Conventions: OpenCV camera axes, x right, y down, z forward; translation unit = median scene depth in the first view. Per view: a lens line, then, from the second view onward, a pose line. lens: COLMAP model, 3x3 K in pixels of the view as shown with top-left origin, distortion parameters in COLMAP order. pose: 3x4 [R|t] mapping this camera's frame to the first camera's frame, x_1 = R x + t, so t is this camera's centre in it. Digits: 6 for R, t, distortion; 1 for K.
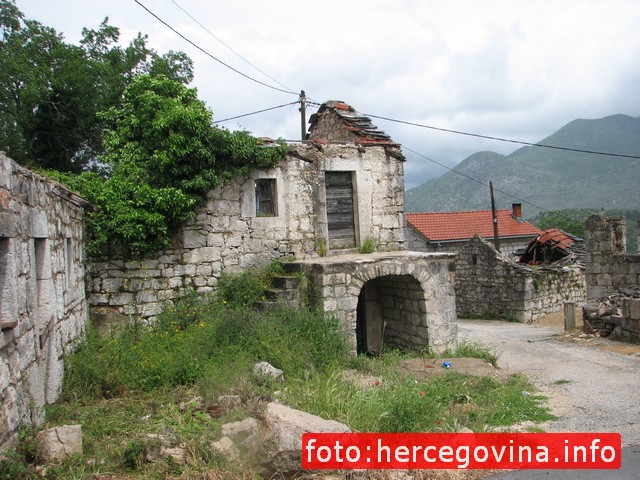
lens RADIAL K [[685.7, 0, 325.2], [0, 685.7, 241.5], [0, 0, 1]] dist [-0.214496, 0.287118]
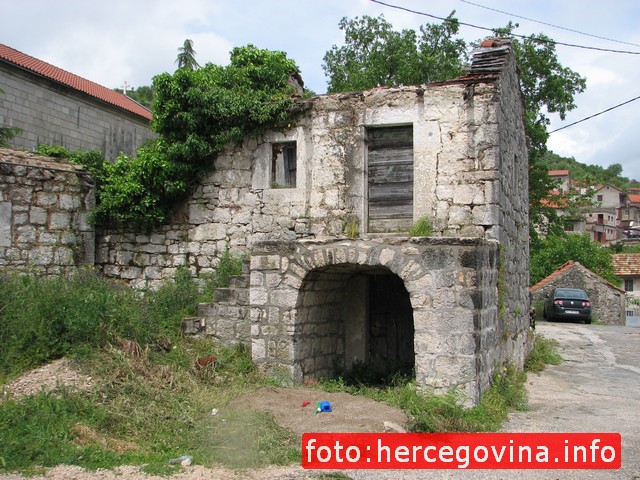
lens RADIAL K [[685.7, 0, 325.2], [0, 685.7, 241.5], [0, 0, 1]] dist [-0.214496, 0.287118]
pose [[0.618650, 0.015379, -0.785516, 0.576366], [-0.050731, 0.998504, -0.020406, 0.040133], [0.784027, 0.052474, 0.618505, 0.538925]]
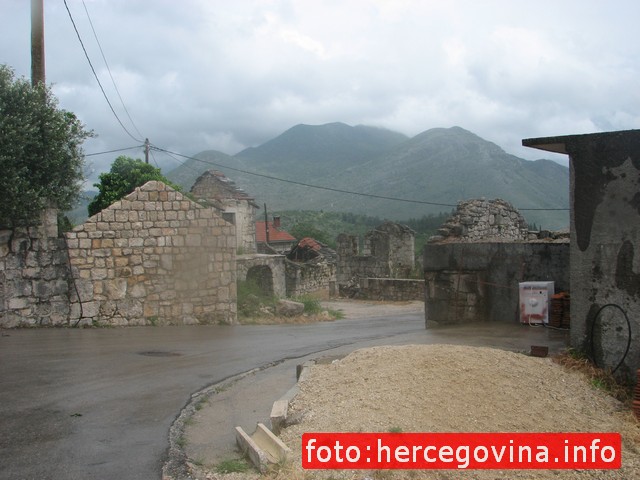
lens RADIAL K [[685.7, 0, 325.2], [0, 685.7, 241.5], [0, 0, 1]] dist [-0.214496, 0.287118]
pose [[0.920067, 0.015489, 0.391455, -0.518293], [-0.016946, 0.999856, 0.000267, -0.027220], [-0.391395, -0.006879, 0.920197, -0.972224]]
